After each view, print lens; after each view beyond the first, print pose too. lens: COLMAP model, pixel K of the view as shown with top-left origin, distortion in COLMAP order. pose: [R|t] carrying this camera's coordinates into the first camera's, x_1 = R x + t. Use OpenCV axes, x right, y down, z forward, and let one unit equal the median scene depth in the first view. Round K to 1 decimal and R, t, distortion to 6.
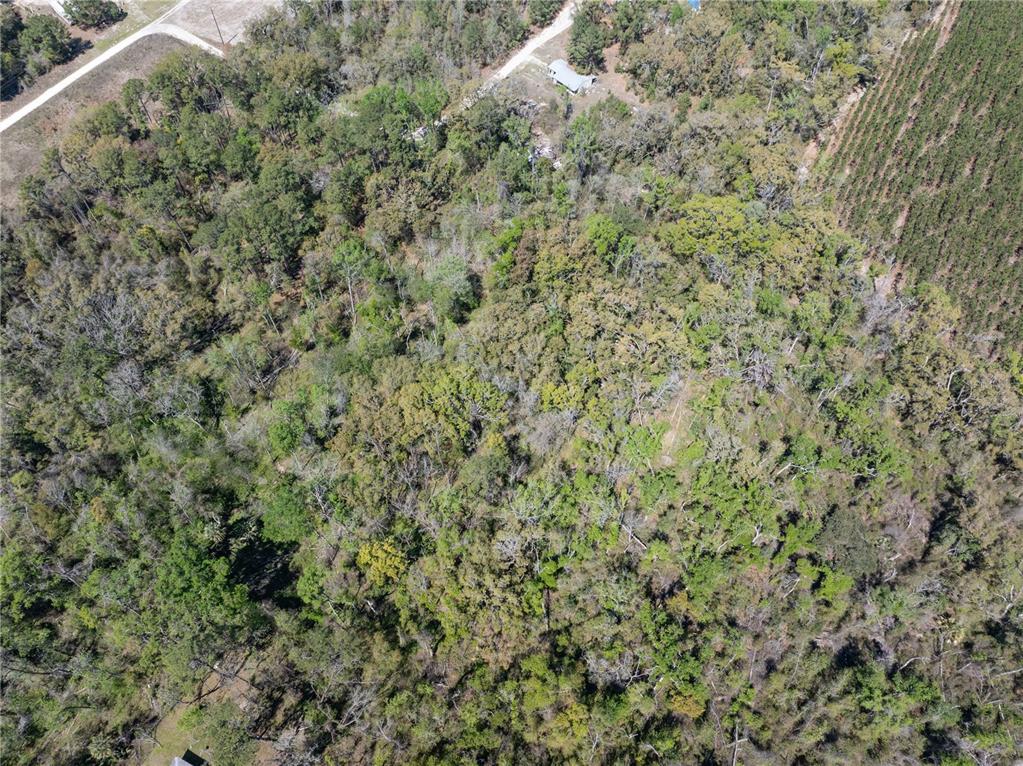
lens RADIAL K [[722.5, 0, 511.5], [0, 722.5, 383.0], [0, 0, 1]] dist [-0.076948, 0.053676]
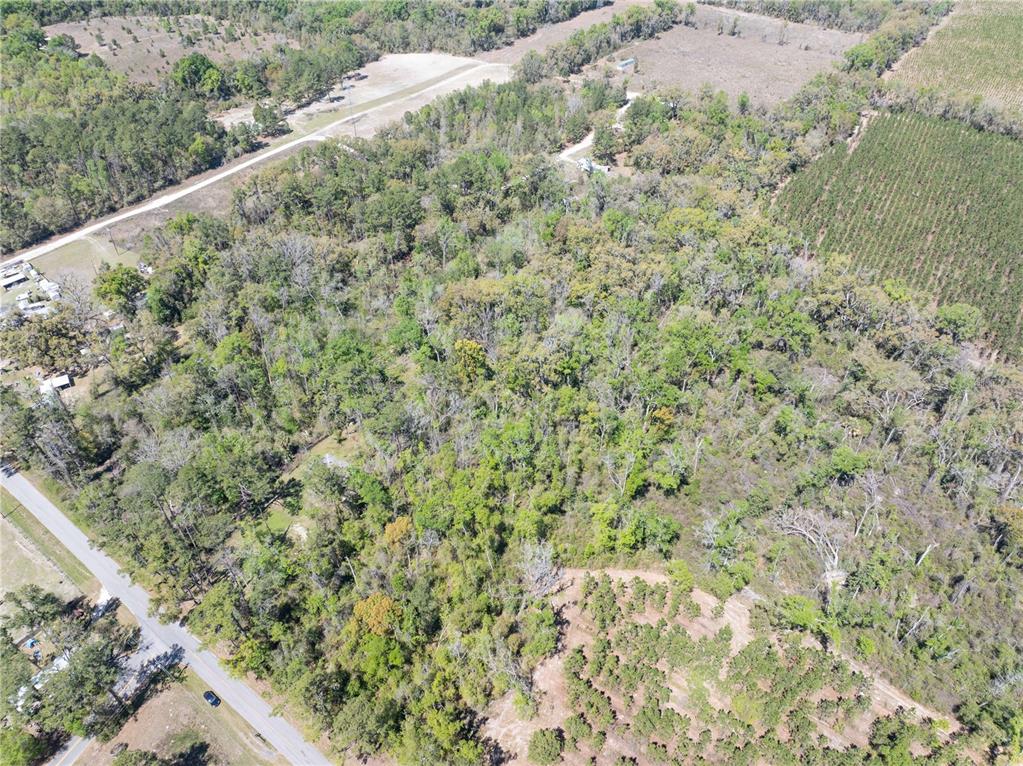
lens RADIAL K [[722.5, 0, 511.5], [0, 722.5, 383.0], [0, 0, 1]] dist [-0.076948, 0.053676]
pose [[0.998709, 0.032115, -0.039346, -0.012220], [-0.042603, 0.951480, -0.304748, 0.445962], [0.027649, 0.306031, 0.951620, -0.267019]]
